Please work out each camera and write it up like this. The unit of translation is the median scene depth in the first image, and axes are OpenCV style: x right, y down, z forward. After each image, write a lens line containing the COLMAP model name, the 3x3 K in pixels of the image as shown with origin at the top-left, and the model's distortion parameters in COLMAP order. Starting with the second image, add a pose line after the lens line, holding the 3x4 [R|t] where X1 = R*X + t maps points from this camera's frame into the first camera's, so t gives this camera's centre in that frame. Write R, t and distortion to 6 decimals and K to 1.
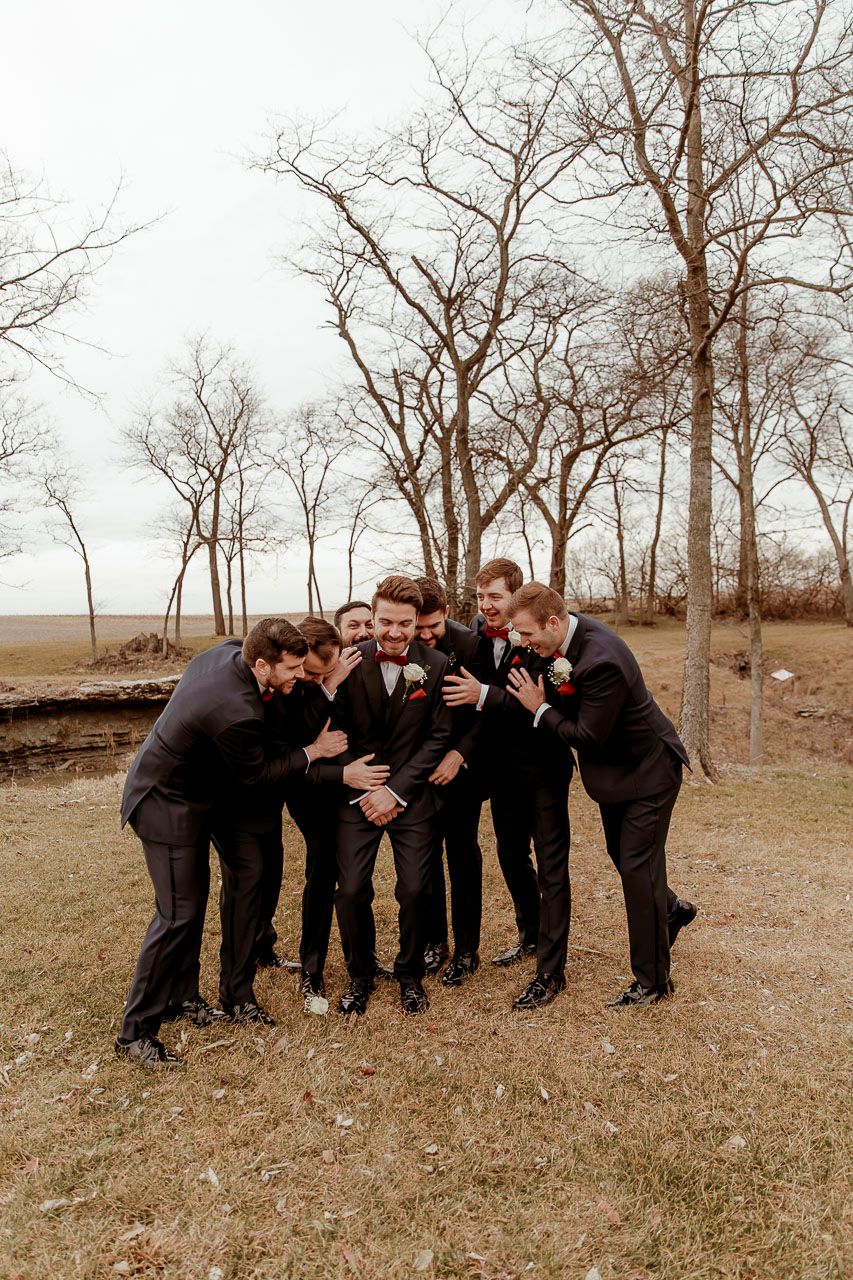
lens RADIAL K [[854.2, 0, 423.6], [0, 854.2, 640.0], [0, 0, 1]] dist [0.013168, -0.006338]
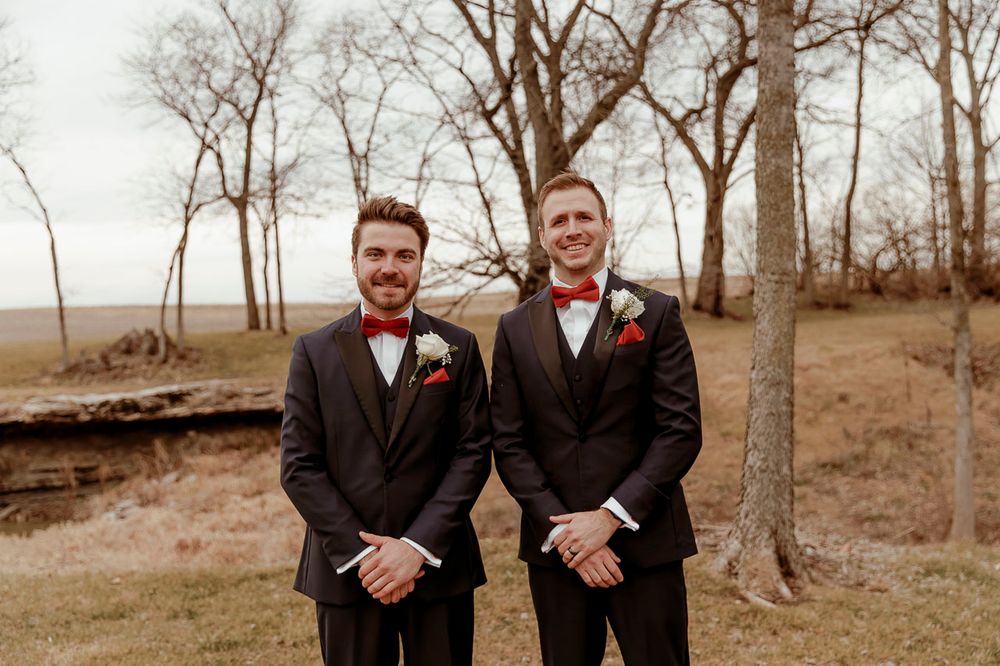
lens RADIAL K [[1097.5, 0, 514.4], [0, 1097.5, 340.8], [0, 0, 1]] dist [0.002507, 0.011605]
pose [[0.998178, -0.012078, -0.059114, 0.048225], [0.012576, 0.999888, 0.008065, -0.001061], [0.059010, -0.008794, 0.998219, 0.067043]]
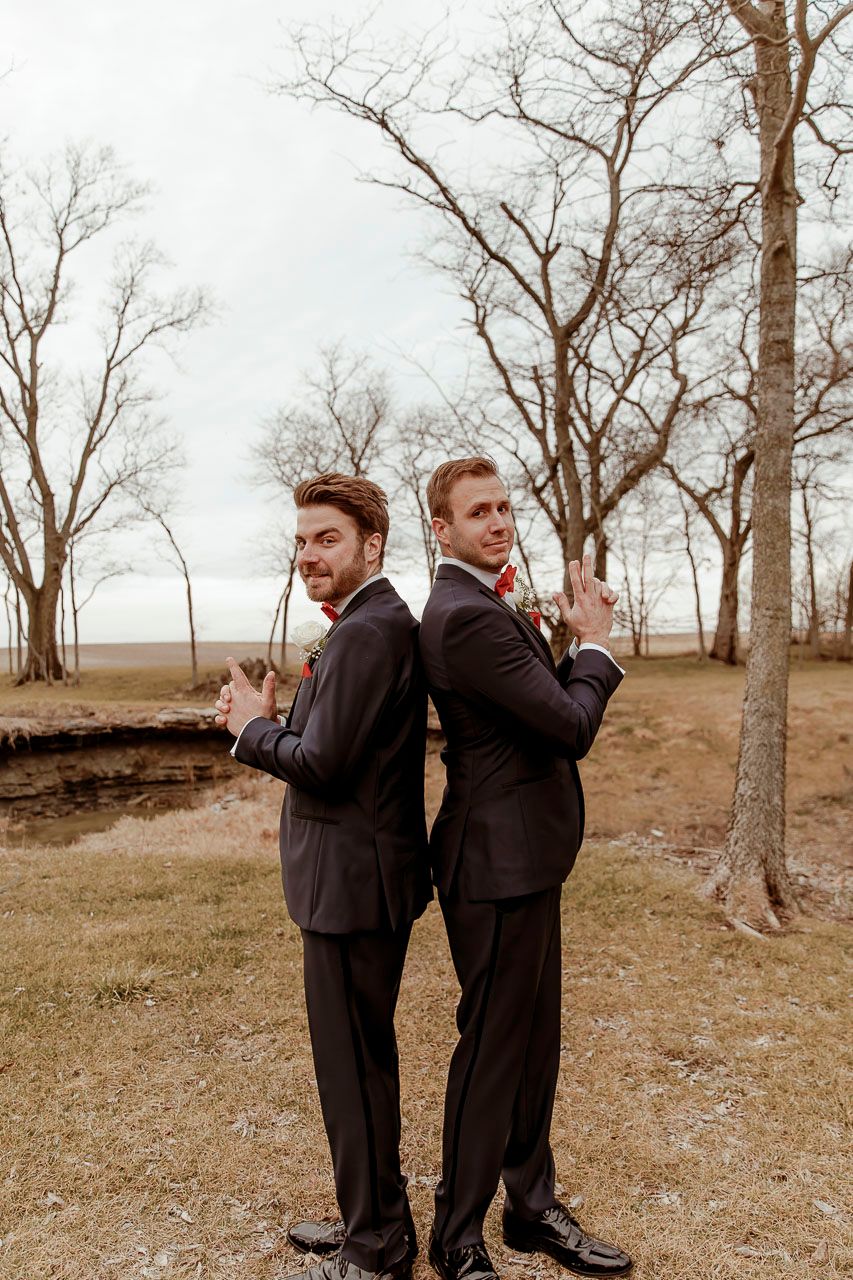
lens RADIAL K [[885.5, 0, 427.8], [0, 885.5, 641.7], [0, 0, 1]] dist [0.010429, -0.003474]
pose [[0.977995, 0.014313, -0.208139, 0.054870], [-0.021652, 0.999220, -0.033022, 0.001645], [0.207504, 0.036802, 0.977542, 0.089667]]
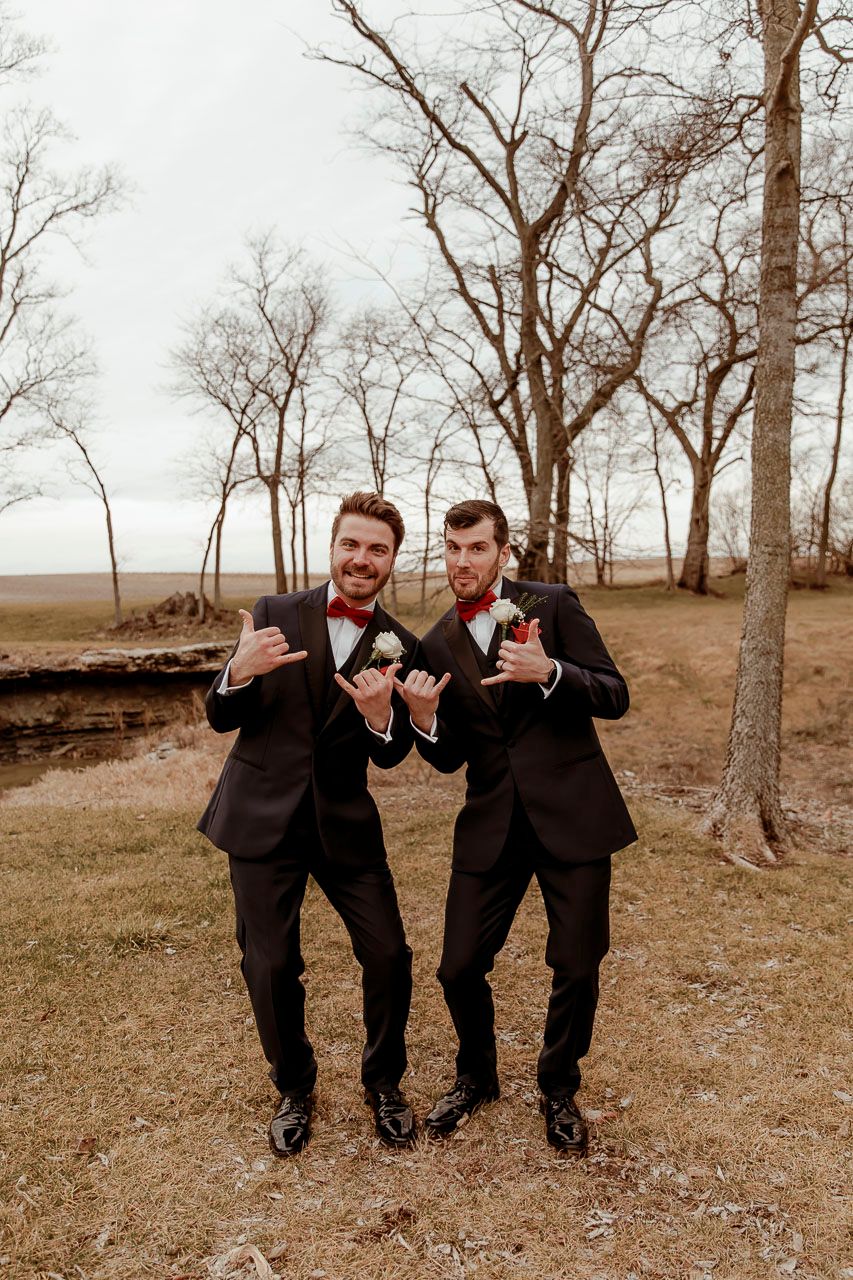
lens RADIAL K [[977.9, 0, 437.0], [0, 977.9, 639.0], [0, 0, 1]] dist [-0.001094, 0.002851]
pose [[0.990477, 0.016161, -0.136728, 0.047902], [-0.011285, 0.999275, 0.036363, 0.000221], [0.137216, -0.034474, 0.989941, 0.078542]]
